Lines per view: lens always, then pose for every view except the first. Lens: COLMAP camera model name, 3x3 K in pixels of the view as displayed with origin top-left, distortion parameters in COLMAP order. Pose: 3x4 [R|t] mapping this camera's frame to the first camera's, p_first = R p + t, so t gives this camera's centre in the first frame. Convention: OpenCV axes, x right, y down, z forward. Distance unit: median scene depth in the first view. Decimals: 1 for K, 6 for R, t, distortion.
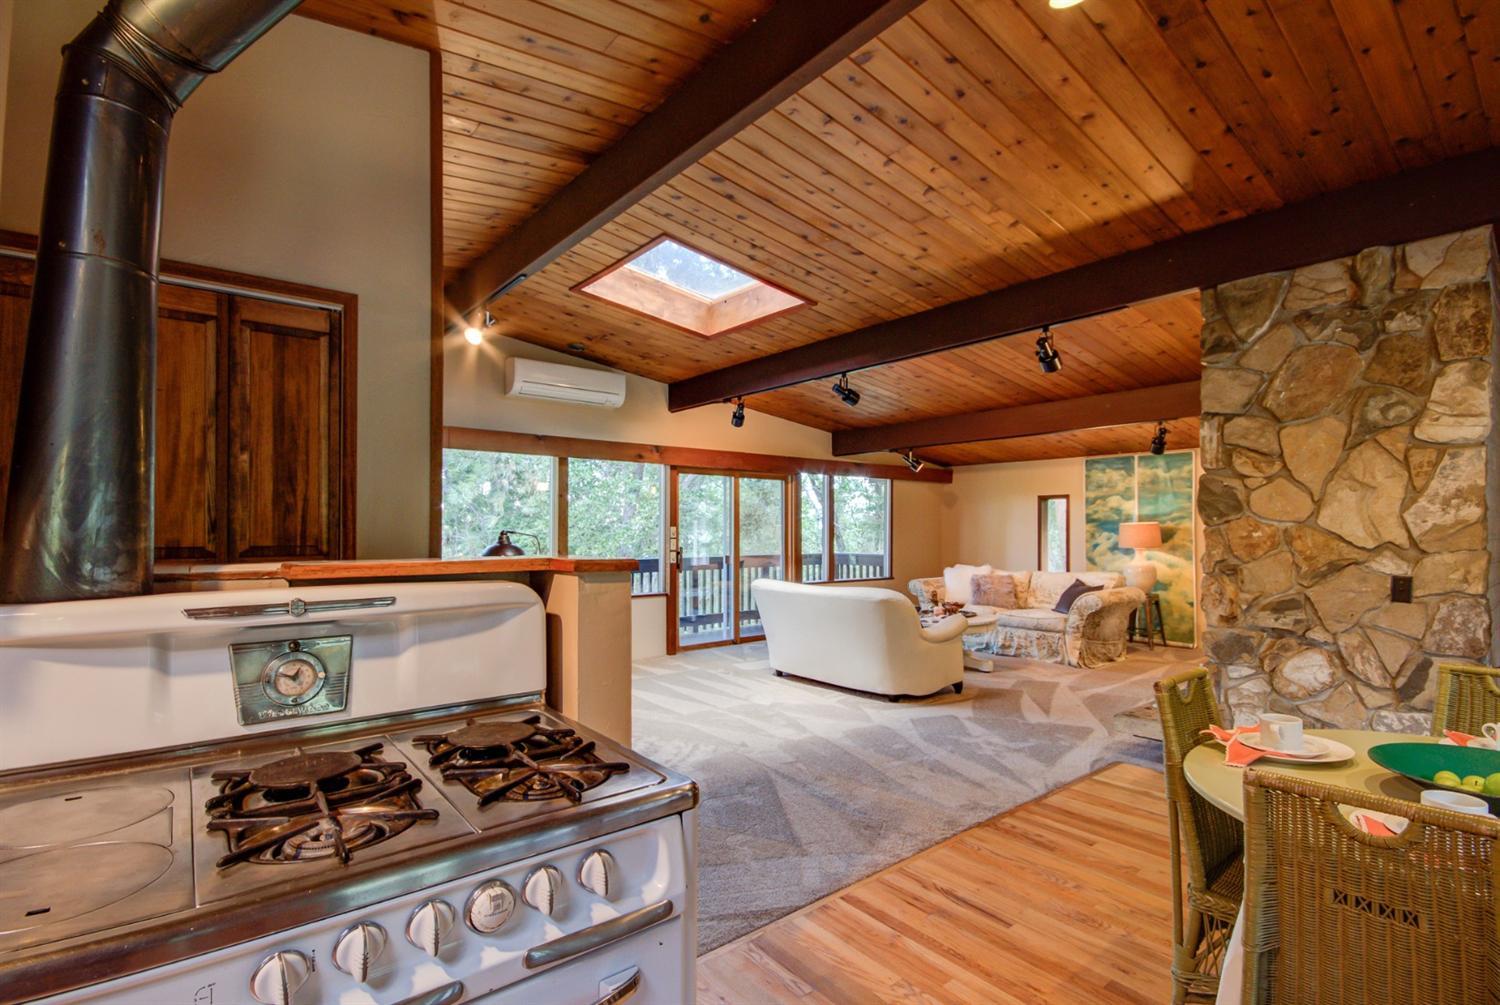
lens RADIAL K [[706.4, 0, 759.1], [0, 706.4, 530.1], [0, 0, 1]] dist [-0.000461, -0.007108]
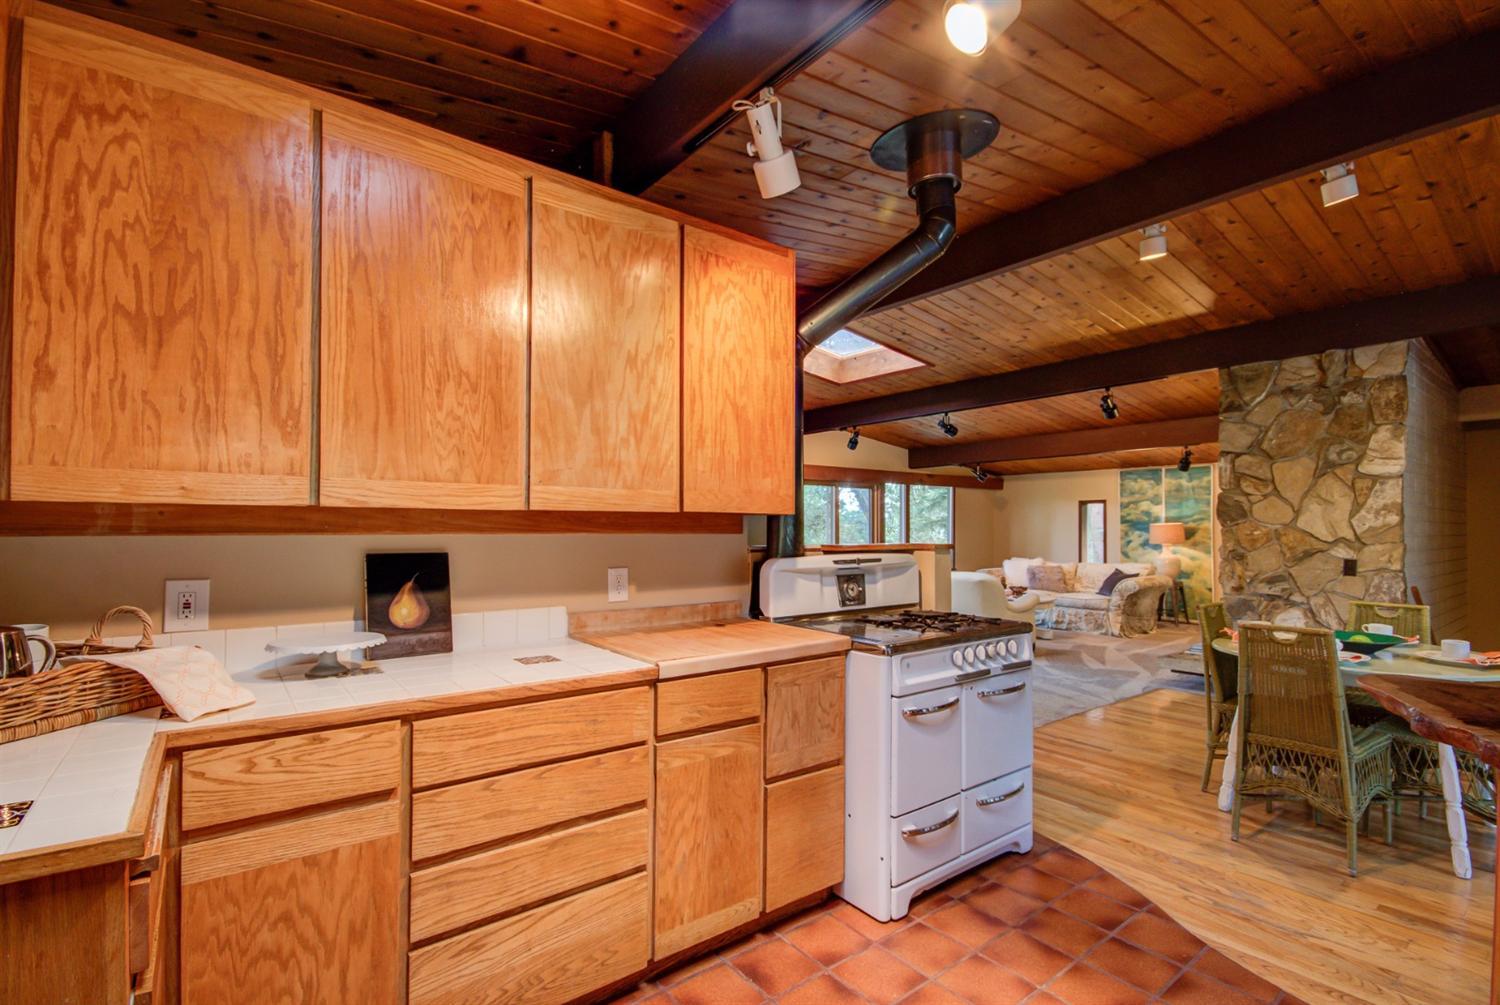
lens RADIAL K [[693.2, 0, 753.1], [0, 693.2, 528.2], [0, 0, 1]] dist [0.000458, 0.000000]
pose [[0.999558, 0.000084, -0.029712, -0.321282], [-0.000106, 1.000000, -0.000752, -0.002359], [0.029712, 0.000755, 0.999558, -0.505111]]
